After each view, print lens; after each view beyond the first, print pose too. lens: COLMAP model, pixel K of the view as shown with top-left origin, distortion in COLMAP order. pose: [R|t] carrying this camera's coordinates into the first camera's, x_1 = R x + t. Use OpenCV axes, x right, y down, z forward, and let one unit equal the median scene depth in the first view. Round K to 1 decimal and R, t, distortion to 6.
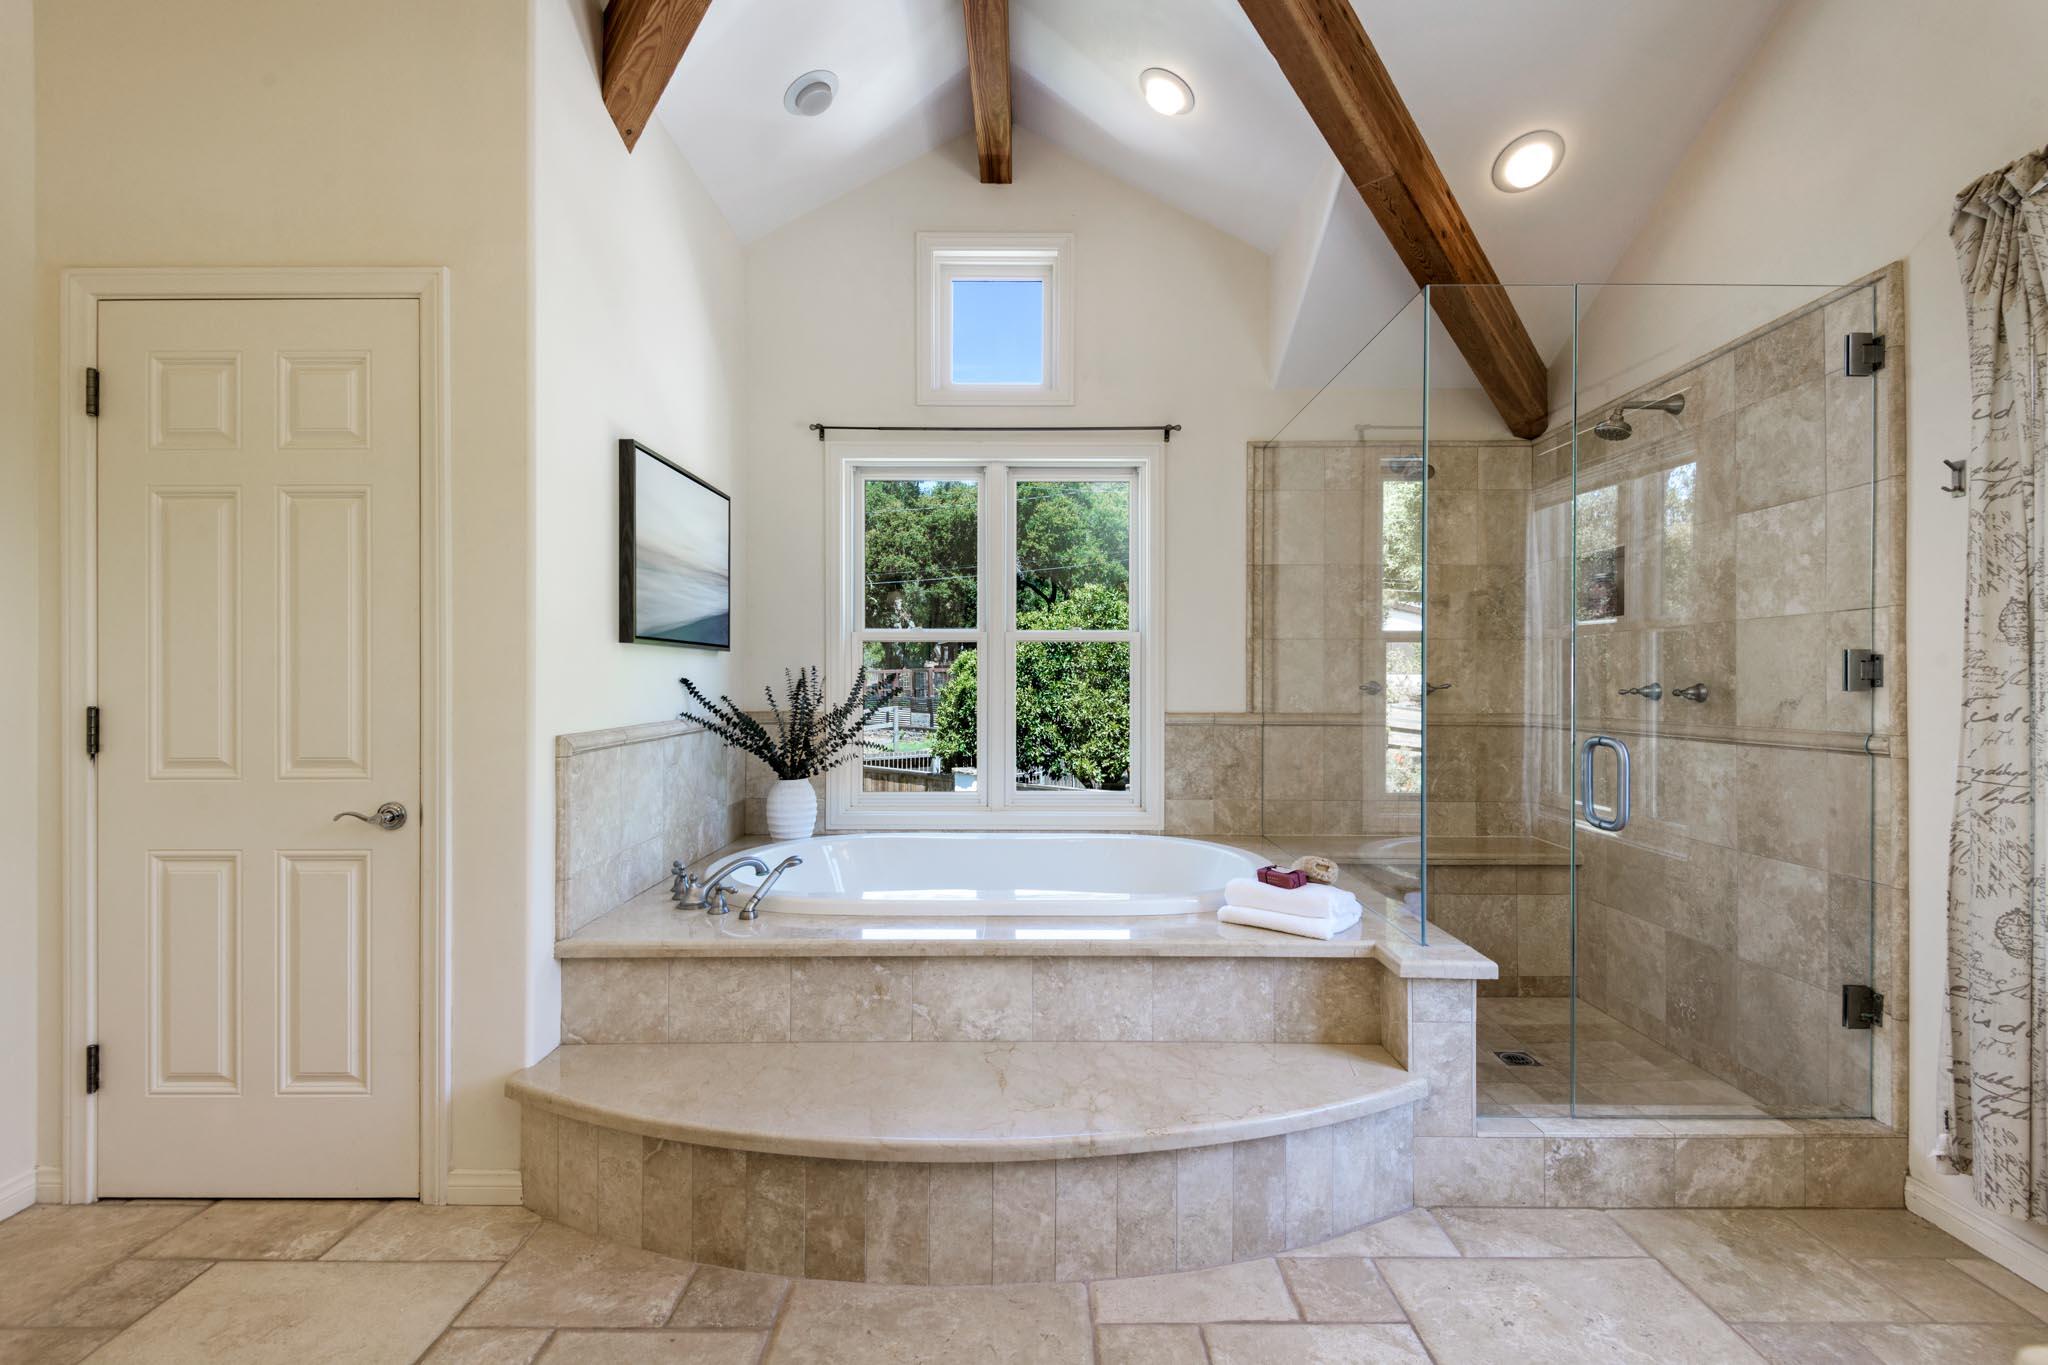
lens RADIAL K [[913.6, 0, 1024.0], [0, 913.6, 682.5], [0, 0, 1]] dist [0.048355, -0.020885]
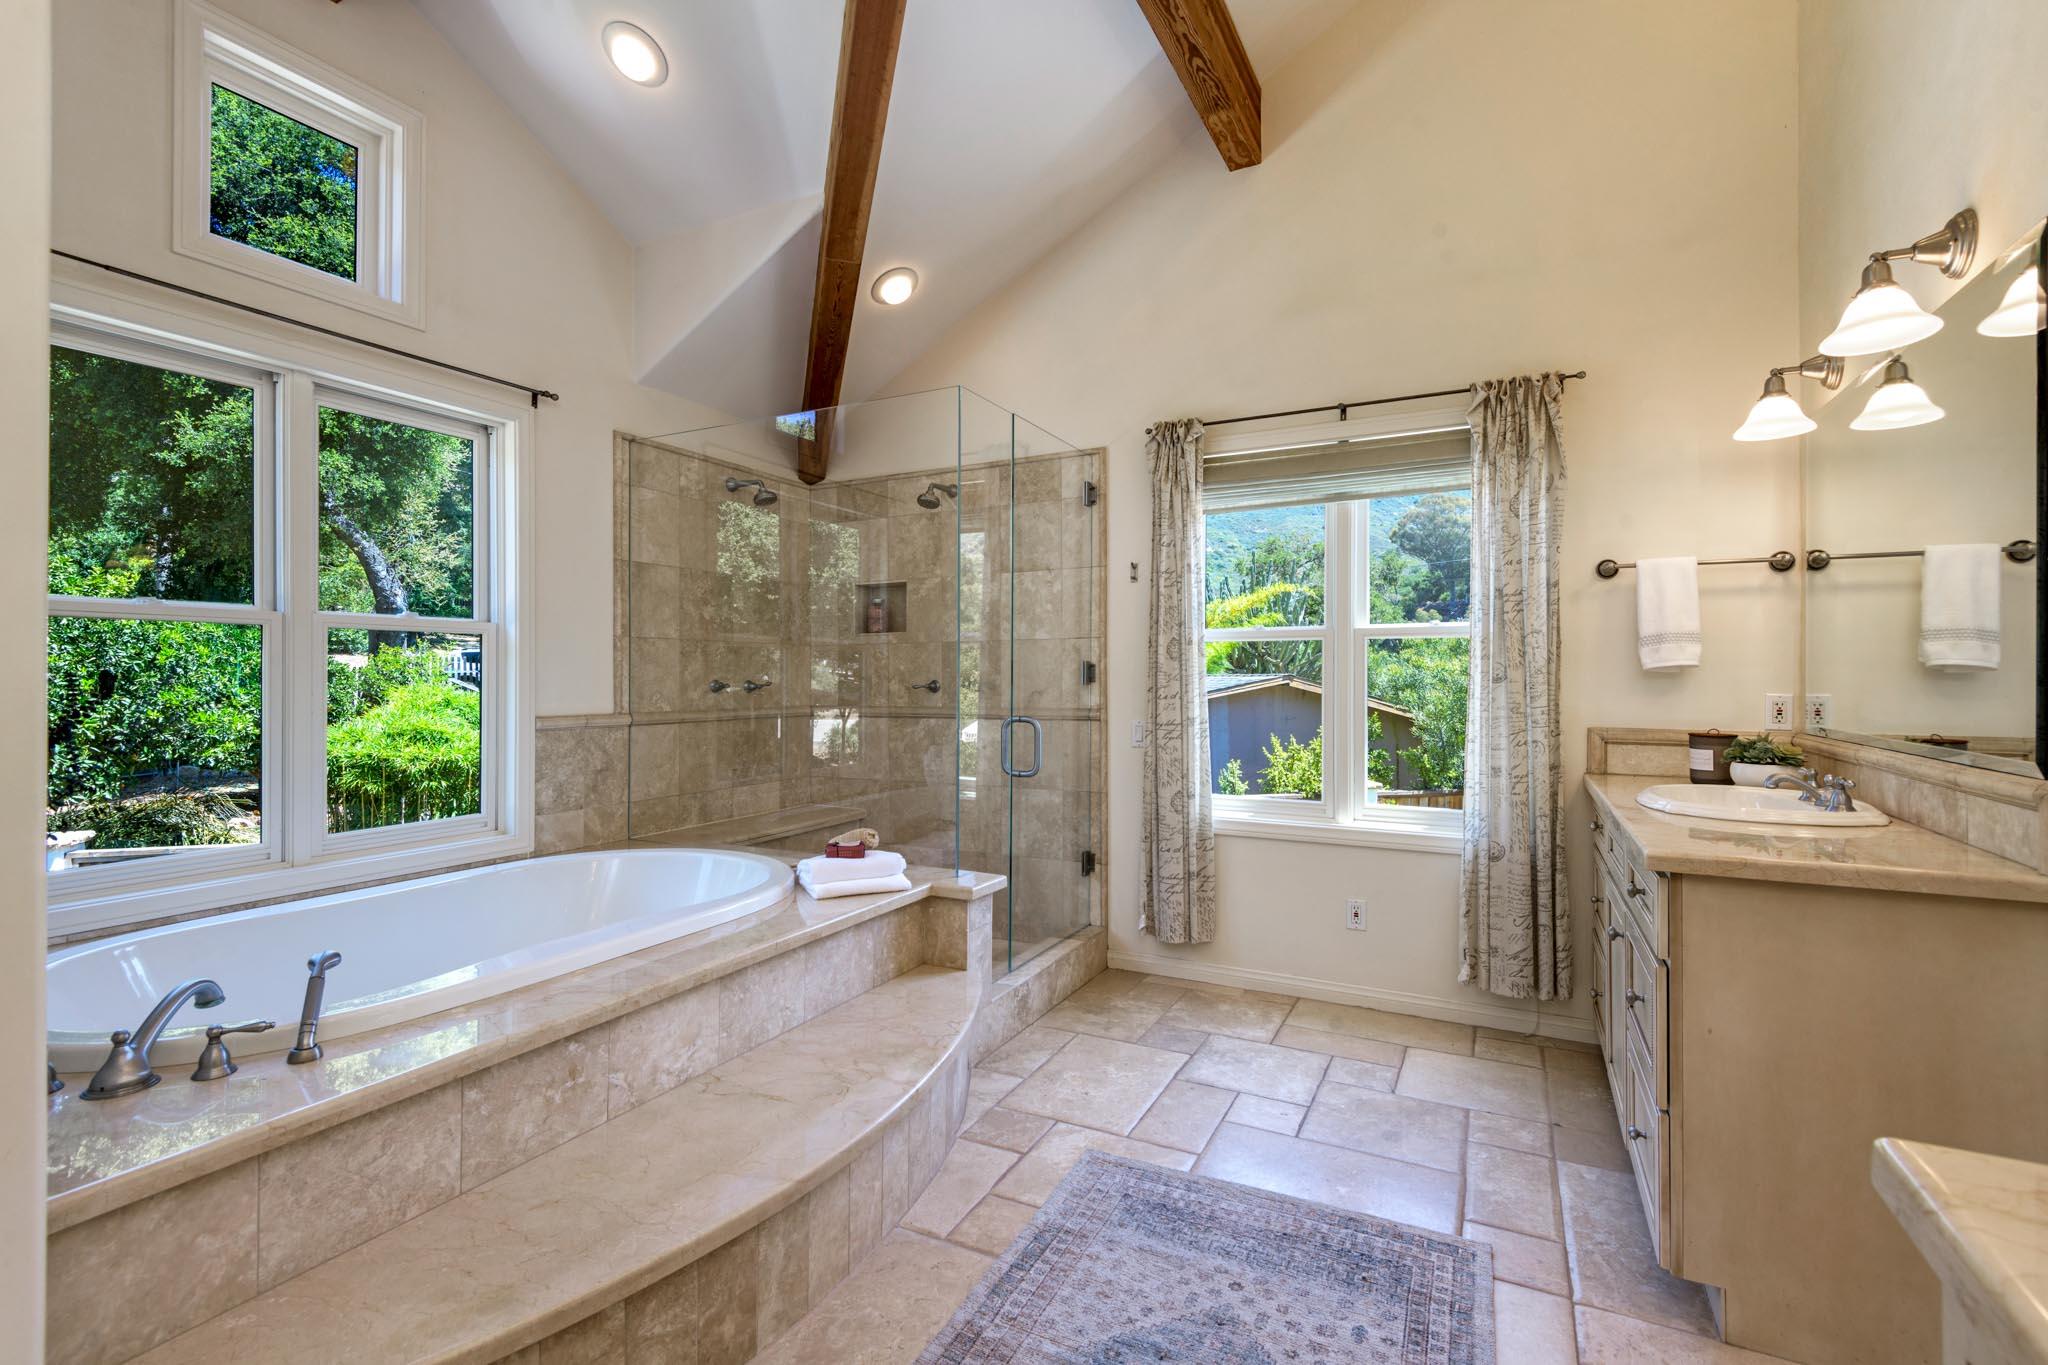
lens RADIAL K [[913.6, 0, 1024.0], [0, 913.6, 682.5], [0, 0, 1]] dist [0.048355, -0.020885]
pose [[0.478748, -0.007407, 0.877921, -0.648698], [0.004303, 0.999972, 0.006091, -0.005446], [-0.877942, 0.000862, 0.478767, 0.266377]]
